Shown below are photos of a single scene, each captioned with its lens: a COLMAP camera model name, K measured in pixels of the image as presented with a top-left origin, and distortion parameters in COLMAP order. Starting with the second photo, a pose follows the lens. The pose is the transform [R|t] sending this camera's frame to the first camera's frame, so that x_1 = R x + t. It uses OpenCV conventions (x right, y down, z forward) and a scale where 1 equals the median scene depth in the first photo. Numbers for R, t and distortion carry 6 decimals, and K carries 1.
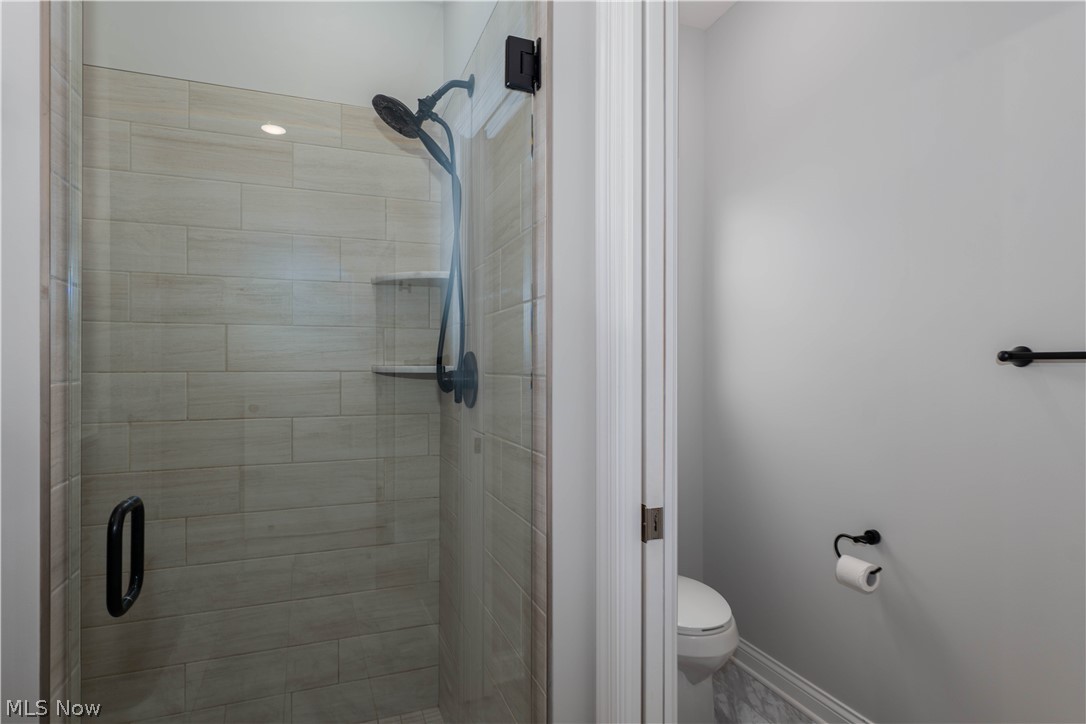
lens RADIAL K [[587.1, 0, 544.2], [0, 587.1, 364.9], [0, 0, 1]] dist [-0.005042, 0.000297]
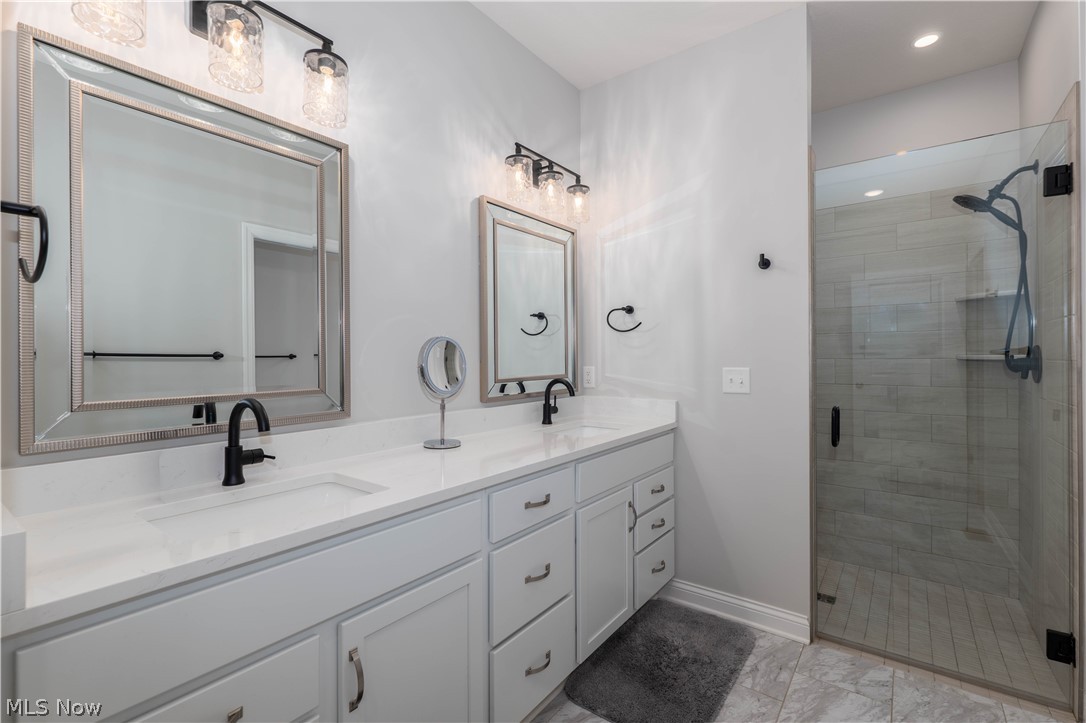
lens RADIAL K [[482.7, 0, 545.1], [0, 482.7, 359.0], [0, 0, 1]] dist [0.003470, -0.000637]
pose [[0.533994, -0.002714, -0.845484, 0.255990], [0.009824, 0.999947, 0.002995, -0.004174], [0.845431, -0.009905, 0.533992, -0.739492]]
